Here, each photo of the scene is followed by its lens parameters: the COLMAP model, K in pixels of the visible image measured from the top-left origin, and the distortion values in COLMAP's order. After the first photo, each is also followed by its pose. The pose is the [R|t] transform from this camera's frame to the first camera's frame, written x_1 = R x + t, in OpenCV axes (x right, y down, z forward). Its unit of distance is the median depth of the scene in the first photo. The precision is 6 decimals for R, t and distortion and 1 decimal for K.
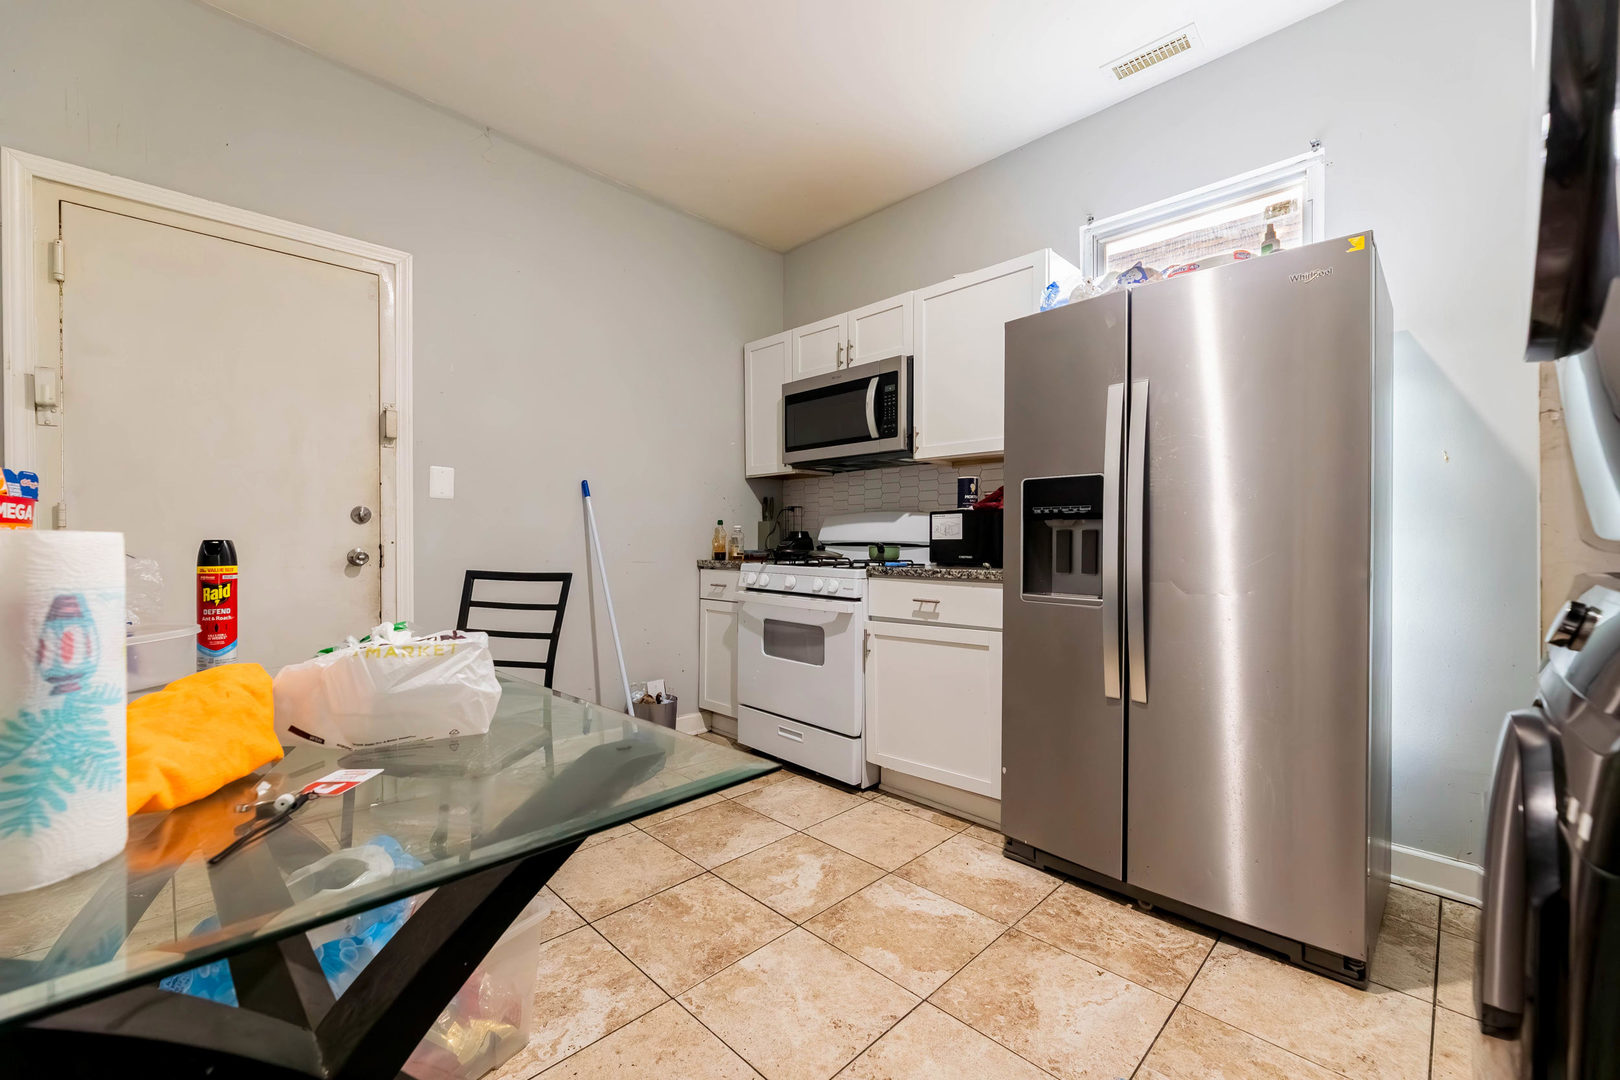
lens RADIAL K [[655.5, 0, 810.0], [0, 655.5, 540.0], [0, 0, 1]] dist [-0.001171, -0.000195]
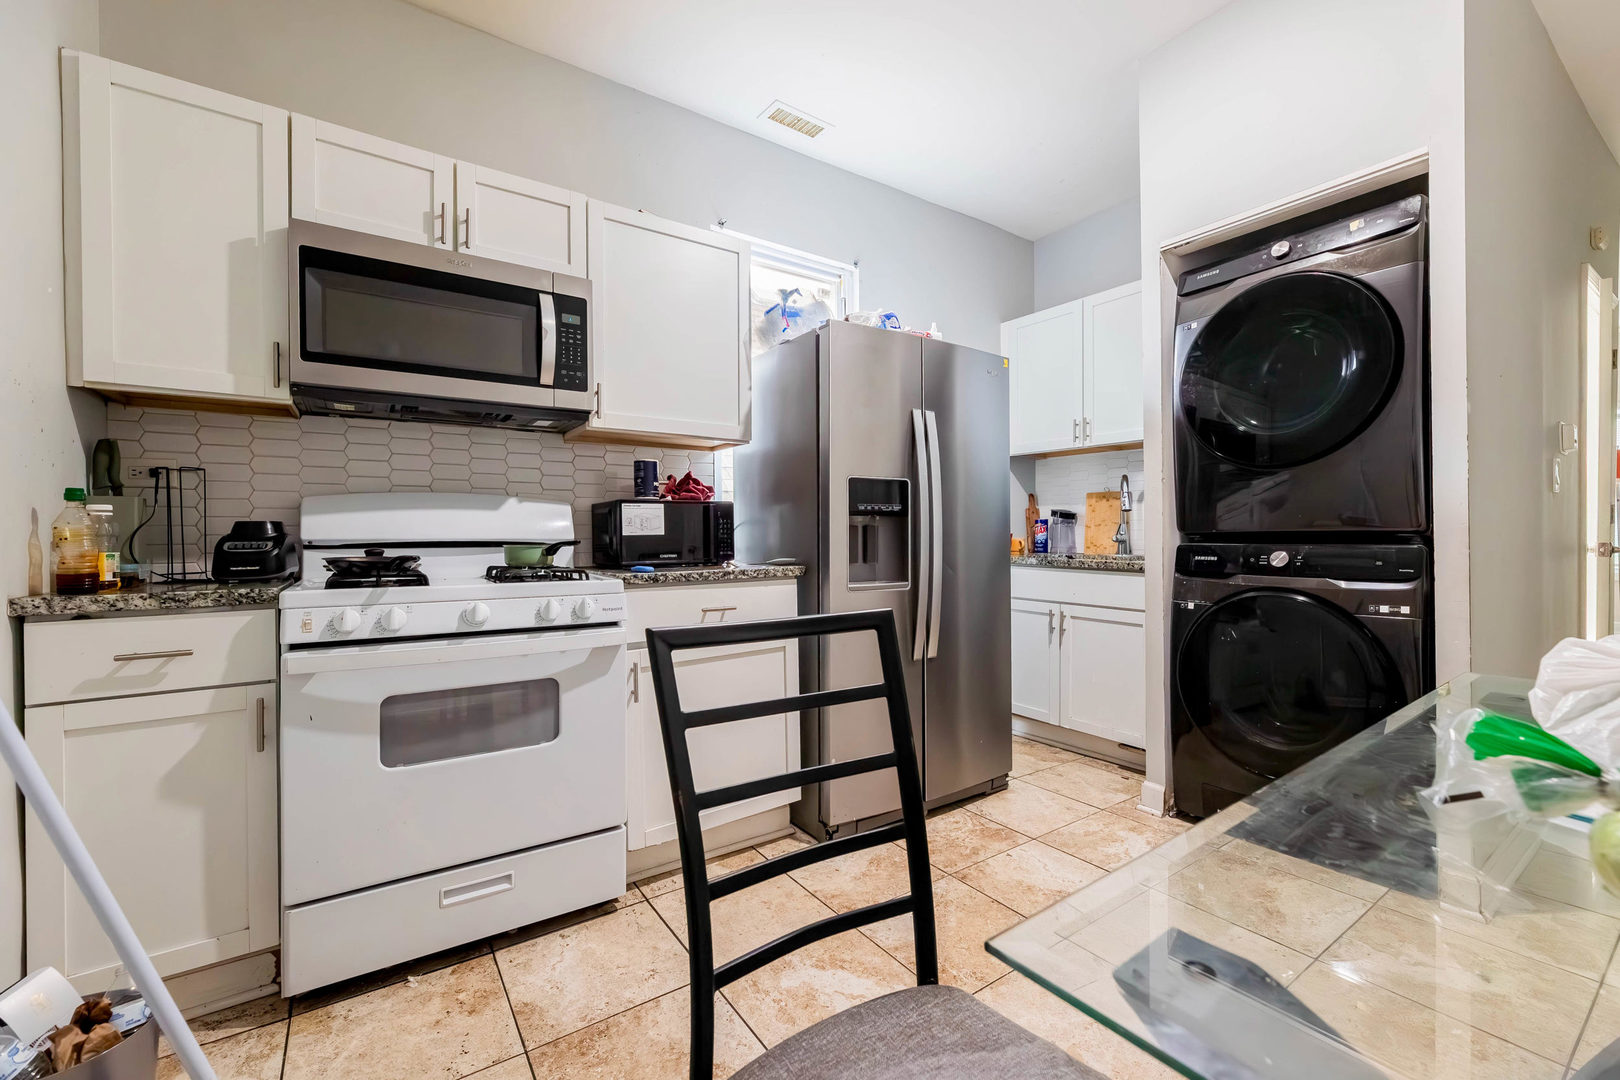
lens RADIAL K [[655.5, 0, 810.0], [0, 655.5, 540.0], [0, 0, 1]] dist [-0.001171, -0.000195]
pose [[0.192164, -0.009129, 0.981320, -0.530547], [0.009605, 0.999926, 0.007422, 0.000752], [-0.981316, 0.007999, 0.192237, 0.635831]]
